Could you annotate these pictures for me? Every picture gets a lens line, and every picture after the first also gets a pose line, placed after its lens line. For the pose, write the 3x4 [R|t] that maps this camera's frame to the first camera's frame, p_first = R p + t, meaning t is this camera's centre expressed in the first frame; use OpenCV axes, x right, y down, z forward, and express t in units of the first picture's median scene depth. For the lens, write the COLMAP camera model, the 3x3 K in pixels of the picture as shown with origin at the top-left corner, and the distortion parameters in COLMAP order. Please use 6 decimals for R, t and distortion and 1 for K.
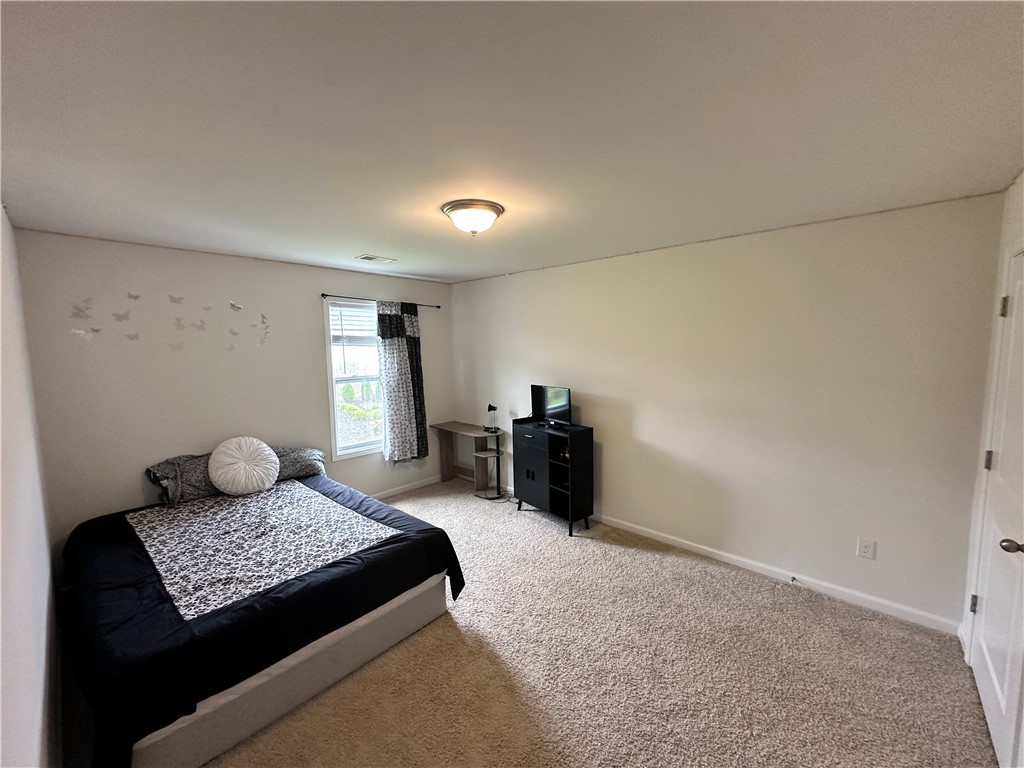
lens RADIAL K [[408.6, 0, 510.5], [0, 408.6, 382.0], [0, 0, 1]] dist [-0.001564, -0.000014]
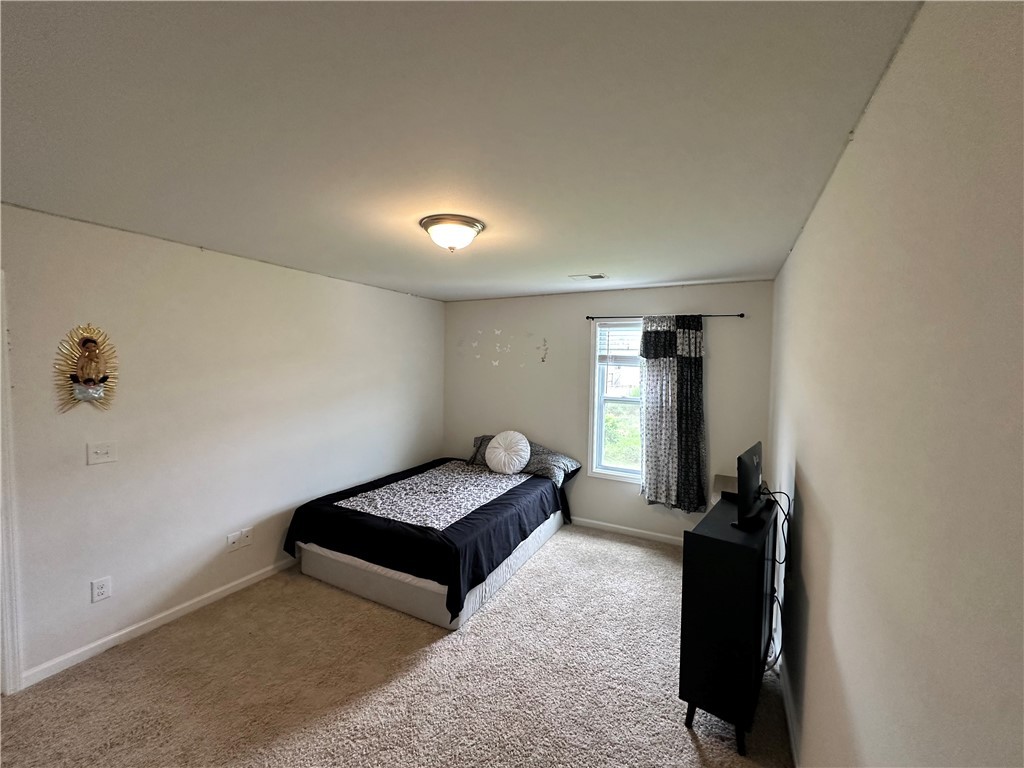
lens RADIAL K [[408.6, 0, 511.5], [0, 408.6, 383.7], [0, 0, 1]] dist [-0.001564, -0.000014]
pose [[0.249949, 0.064461, -0.966111, 0.509792], [-0.107411, 0.993469, 0.038498, -0.057977], [0.962283, 0.094148, 0.255240, 0.523687]]
